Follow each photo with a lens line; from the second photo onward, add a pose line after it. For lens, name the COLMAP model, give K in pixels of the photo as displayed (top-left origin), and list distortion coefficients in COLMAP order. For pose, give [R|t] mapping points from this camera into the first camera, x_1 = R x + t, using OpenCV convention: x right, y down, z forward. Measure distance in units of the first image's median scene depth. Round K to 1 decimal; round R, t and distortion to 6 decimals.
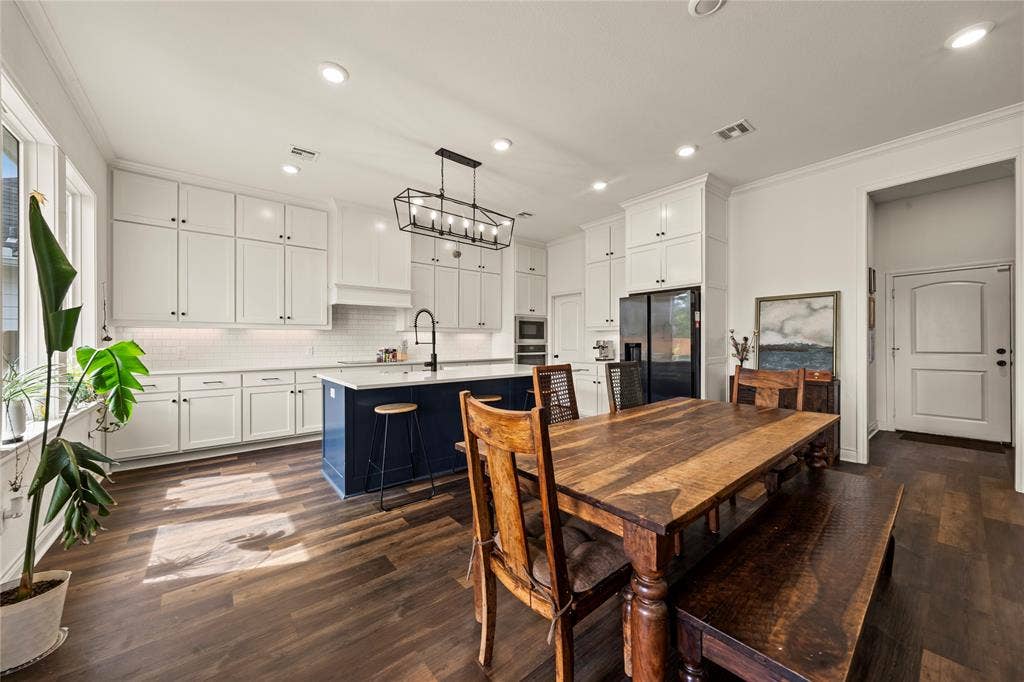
lens RADIAL K [[366.2, 0, 512.4], [0, 366.2, 340.6], [0, 0, 1]] dist [-0.000823, -0.000039]
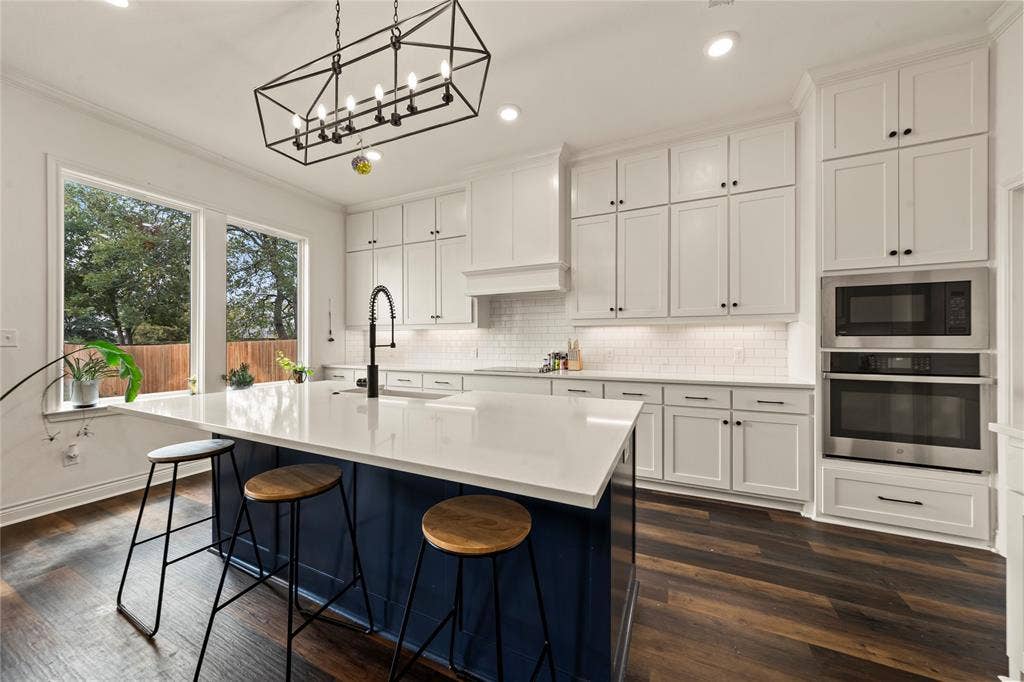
lens RADIAL K [[352.4, 0, 517.8], [0, 352.4, 339.5], [0, 0, 1]] dist [-0.001161, 0.000072]
pose [[0.428679, -0.004408, -0.903446, 0.298714], [0.000085, 0.999988, -0.004838, 0.000527], [0.903457, 0.001997, 0.428674, 0.802646]]
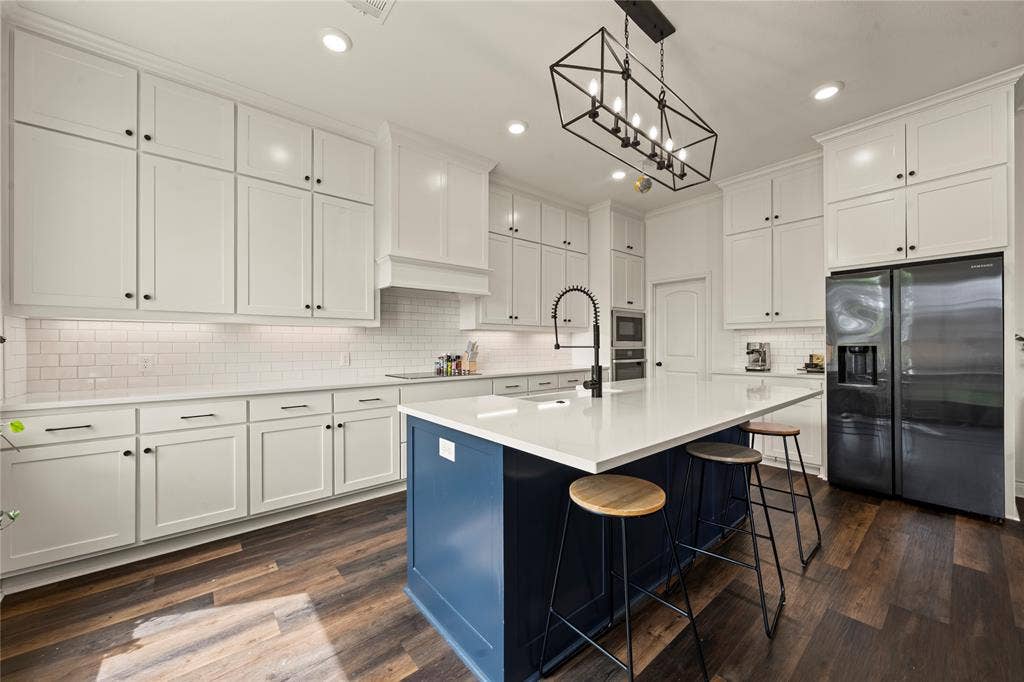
lens RADIAL K [[386.9, 0, 516.3], [0, 386.9, 342.5], [0, 0, 1]] dist [0.002898, 0.000433]
pose [[0.999980, -0.001456, 0.006078, -0.273573], [0.001480, 0.999991, -0.003989, 0.001525], [-0.006072, 0.003998, 0.999974, 0.328265]]
